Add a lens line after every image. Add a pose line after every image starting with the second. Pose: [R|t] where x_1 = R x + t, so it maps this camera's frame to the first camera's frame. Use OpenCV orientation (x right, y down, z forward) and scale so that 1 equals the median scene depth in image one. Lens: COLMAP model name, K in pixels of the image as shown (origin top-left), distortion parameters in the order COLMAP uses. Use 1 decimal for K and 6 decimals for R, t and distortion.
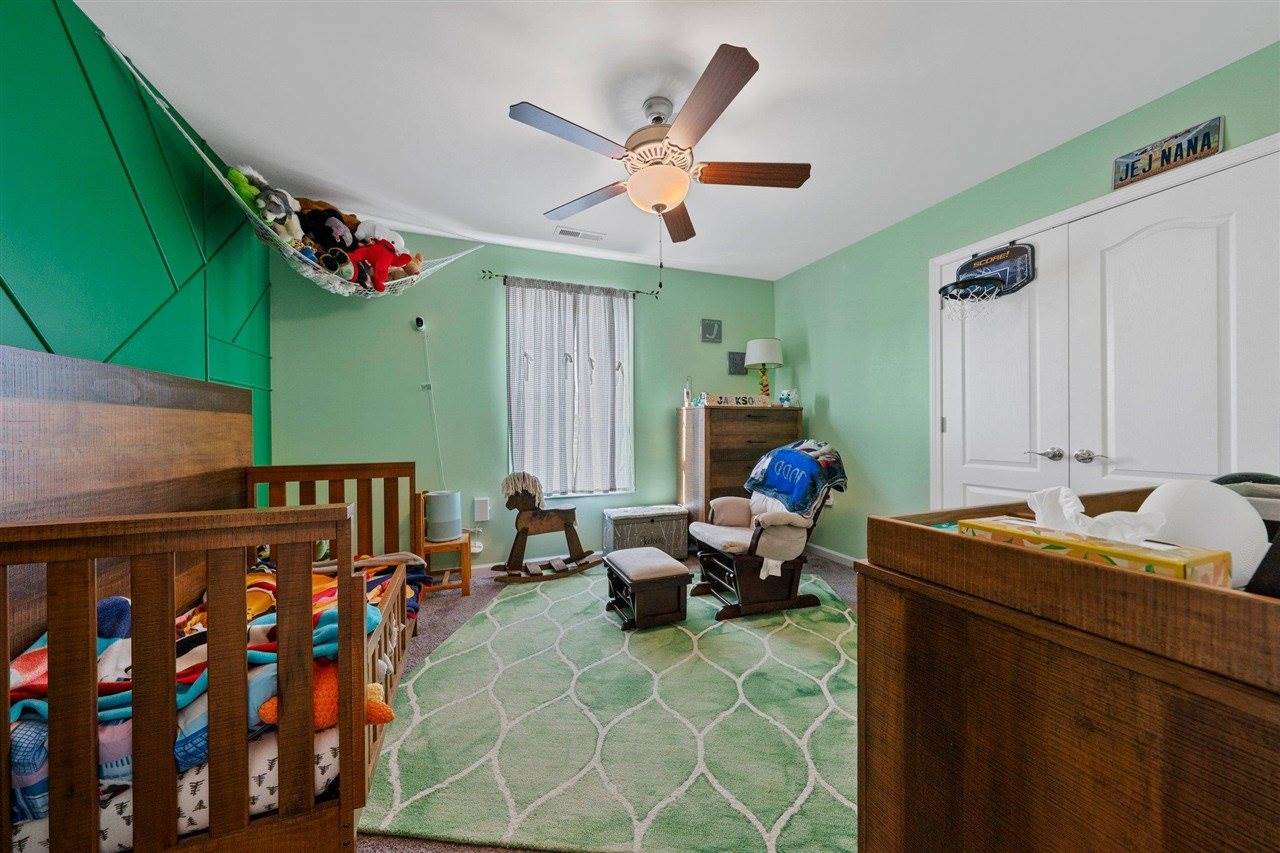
lens RADIAL K [[469.5, 0, 640.6], [0, 469.5, 429.9], [0, 0, 1]] dist [-0.000953, 0.000160]
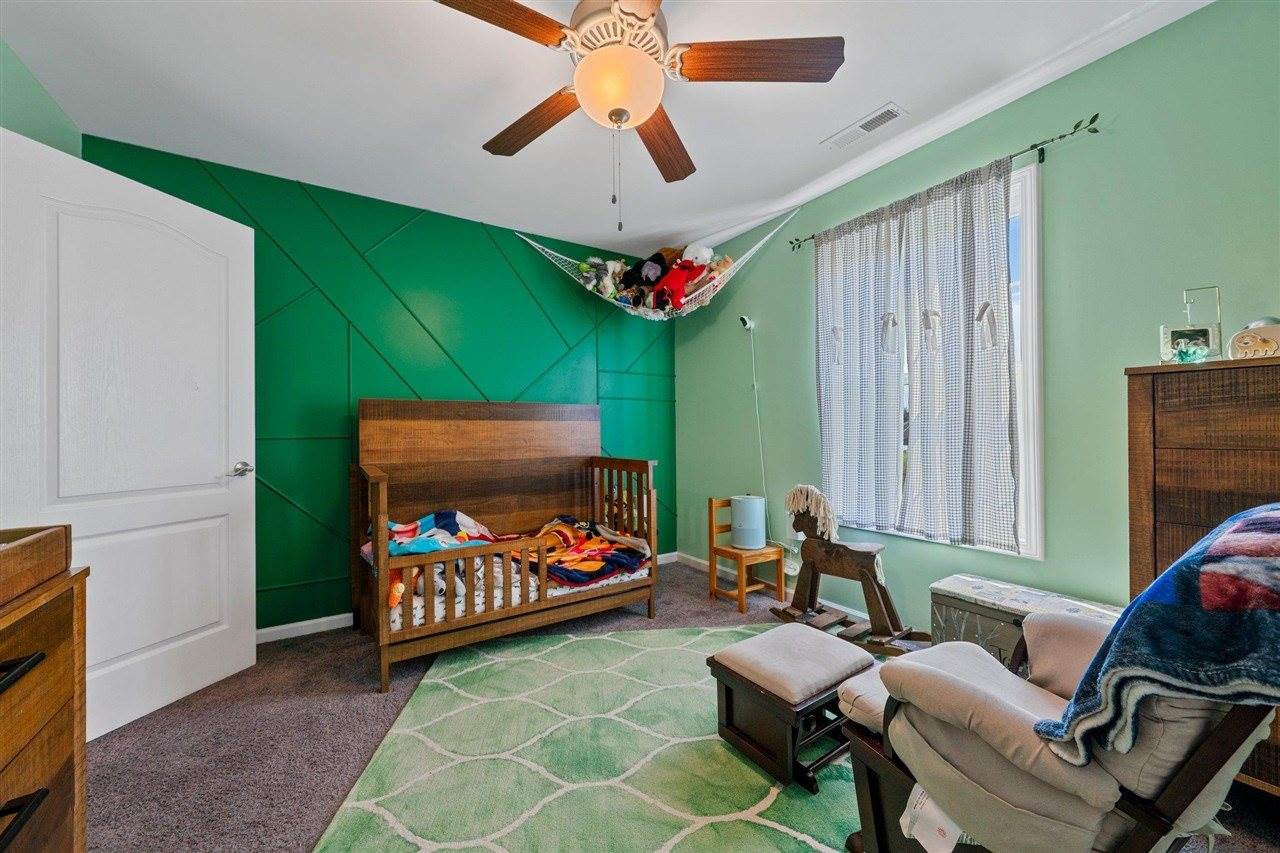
lens RADIAL K [[499.1, 0, 636.2], [0, 499.1, 426.3], [0, 0, 1]] dist [0.003438, 0.000536]
pose [[0.152708, -0.004648, -0.988260, 0.506958], [0.004960, 0.999980, -0.003937, -0.005997], [0.988259, -0.004301, 0.152728, 0.589597]]
